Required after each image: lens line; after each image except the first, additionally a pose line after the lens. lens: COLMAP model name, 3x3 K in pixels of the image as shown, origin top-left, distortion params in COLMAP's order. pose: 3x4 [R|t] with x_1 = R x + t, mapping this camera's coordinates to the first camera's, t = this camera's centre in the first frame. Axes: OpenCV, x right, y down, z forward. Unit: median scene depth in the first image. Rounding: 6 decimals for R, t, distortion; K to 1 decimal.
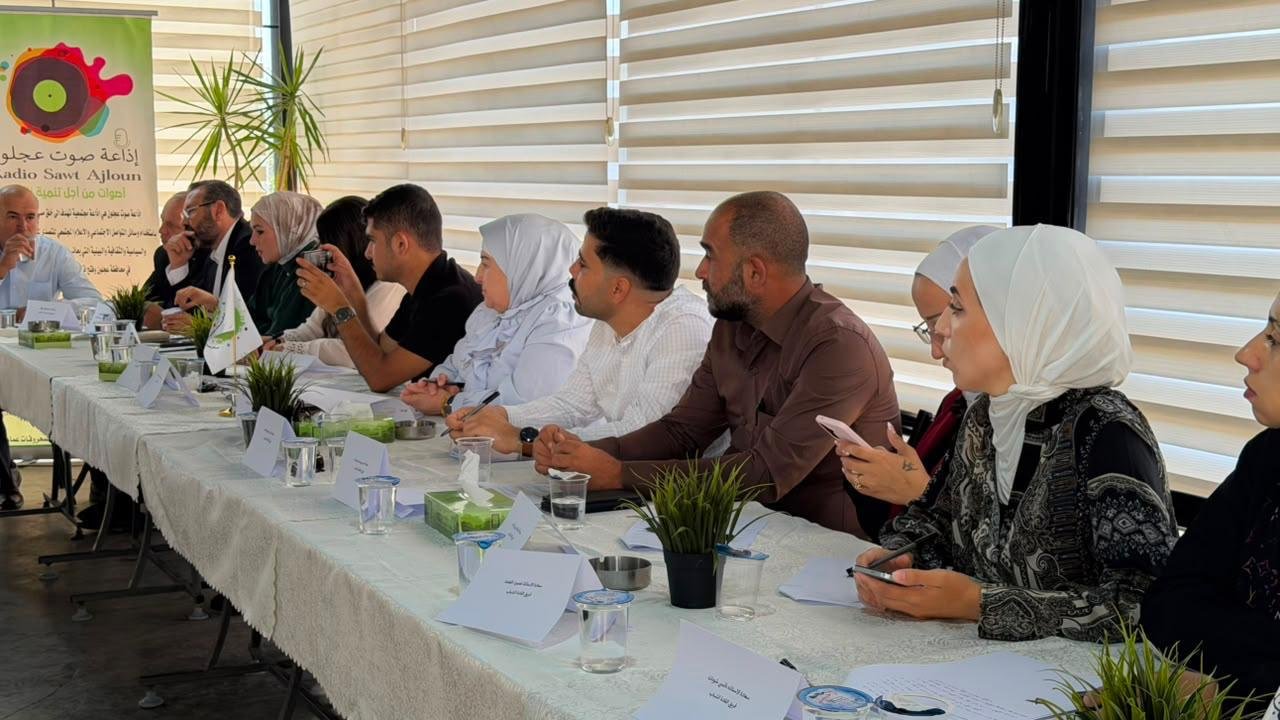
lens RADIAL K [[1801.4, 0, 639.4], [0, 1801.4, 370.2], [0, 0, 1]] dist [0.100656, 0.000000]
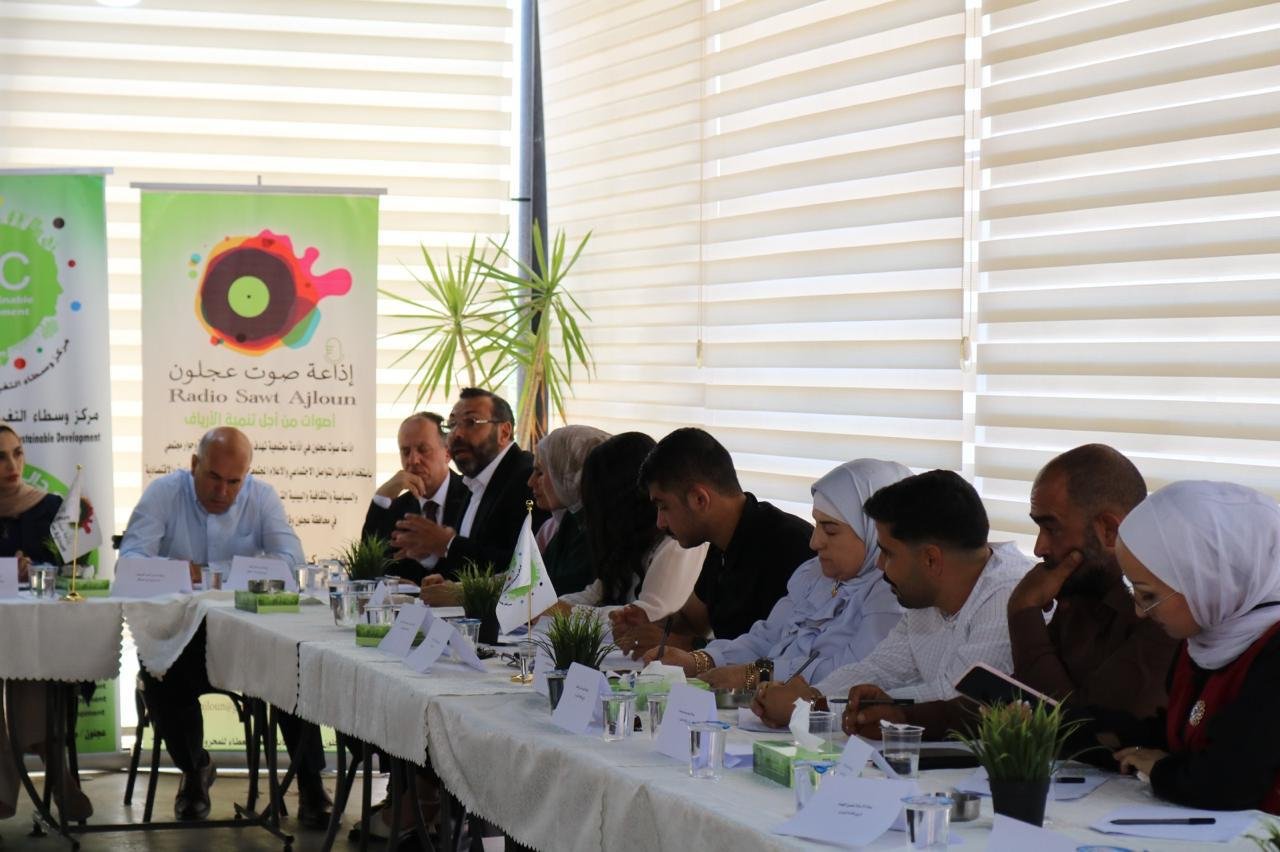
lens RADIAL K [[2731.5, 0, 632.2], [0, 2731.5, 432.8], [0, 0, 1]] dist [-0.066689, 0.000000]
pose [[0.989520, 0.011241, -0.143960, 0.010469], [-0.024550, 0.995548, -0.091006, 0.014784], [0.142296, 0.093587, 0.985390, -0.188653]]
